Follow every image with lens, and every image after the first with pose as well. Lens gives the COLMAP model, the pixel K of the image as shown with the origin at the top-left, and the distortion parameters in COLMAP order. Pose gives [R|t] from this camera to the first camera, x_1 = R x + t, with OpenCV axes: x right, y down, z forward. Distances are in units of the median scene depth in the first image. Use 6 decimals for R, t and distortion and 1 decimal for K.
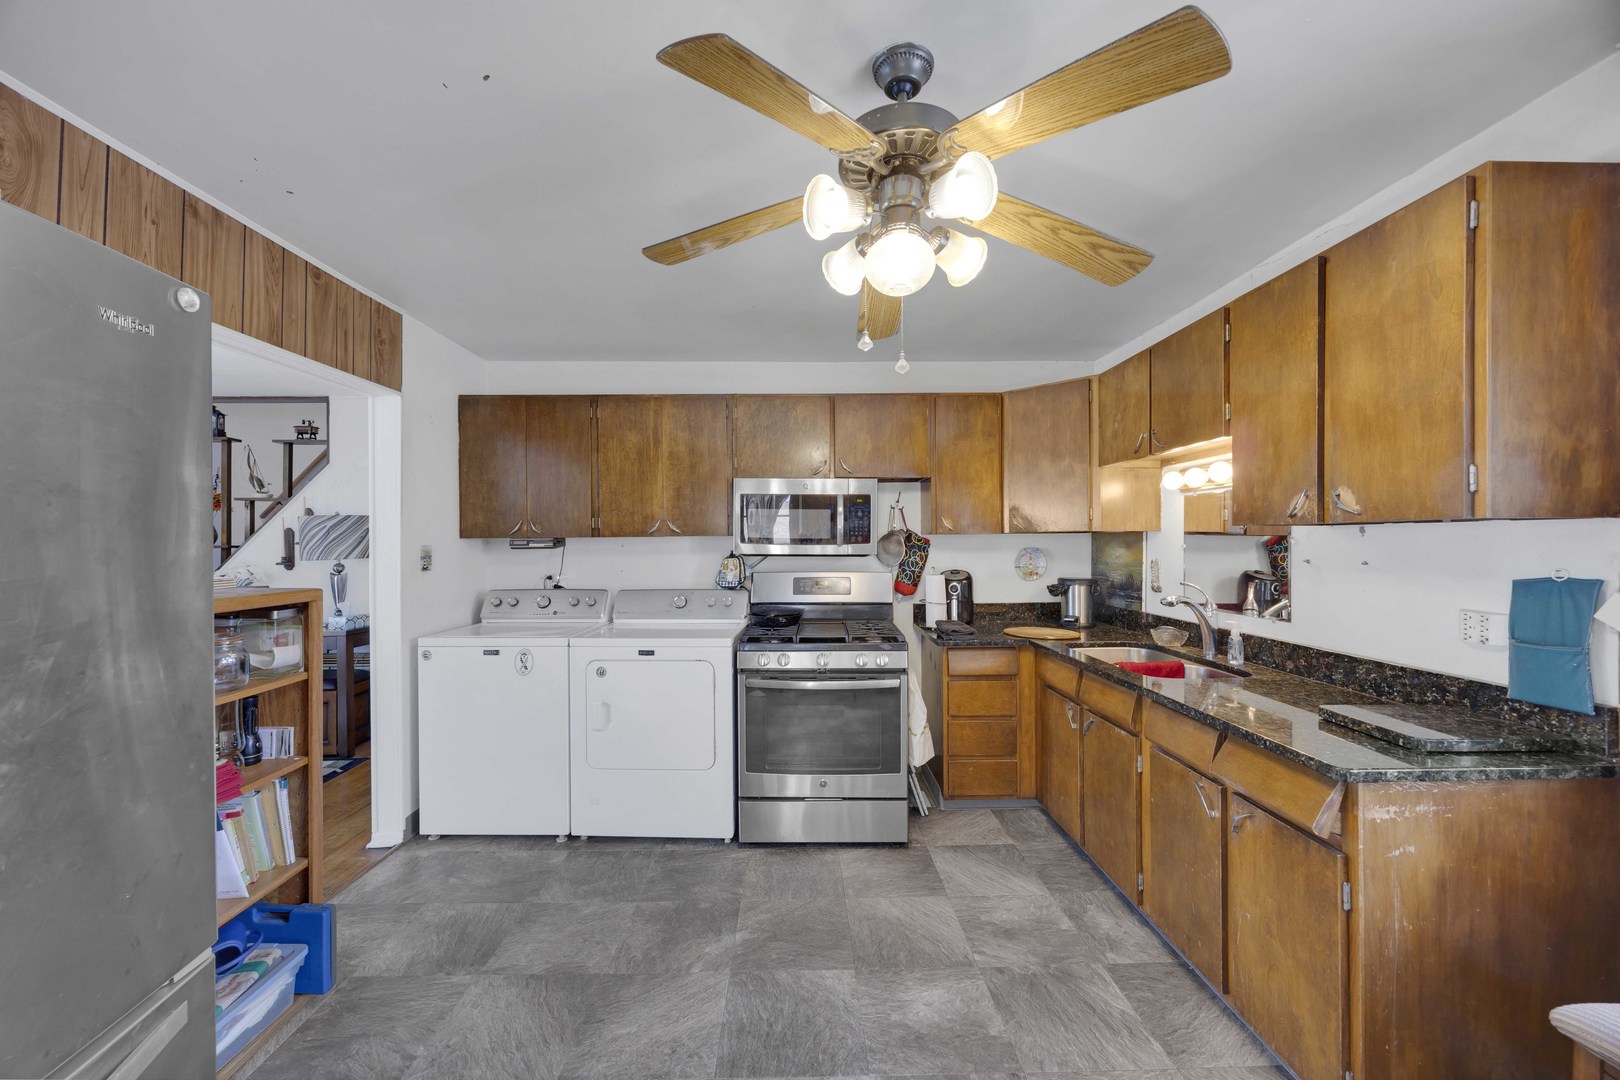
lens RADIAL K [[620.8, 0, 806.5], [0, 620.8, 542.1], [0, 0, 1]] dist [0.000587, 0.000118]
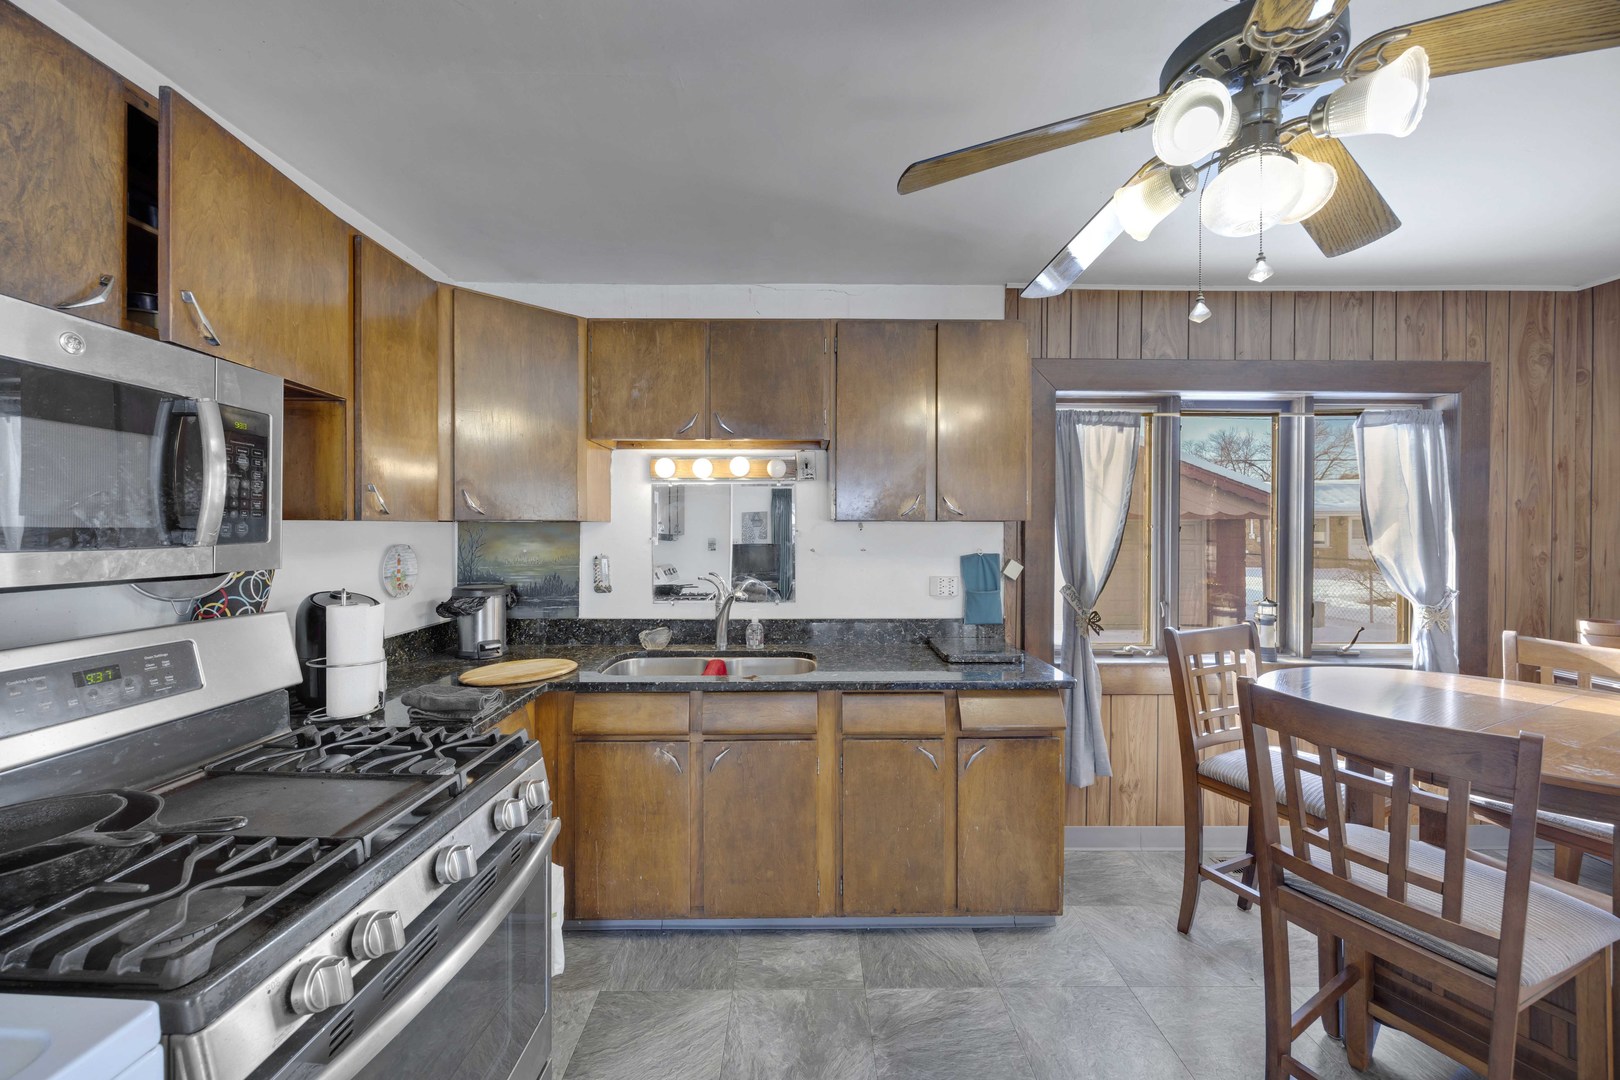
lens RADIAL K [[622.7, 0, 815.0], [0, 622.7, 531.2], [0, 0, 1]] dist [-0.000286, 0.000007]
pose [[0.005205, 0.000443, 0.999986, -0.326074], [0.001321, 0.999999, -0.000450, -0.004168], [-0.999986, 0.001323, 0.005205, 0.759749]]
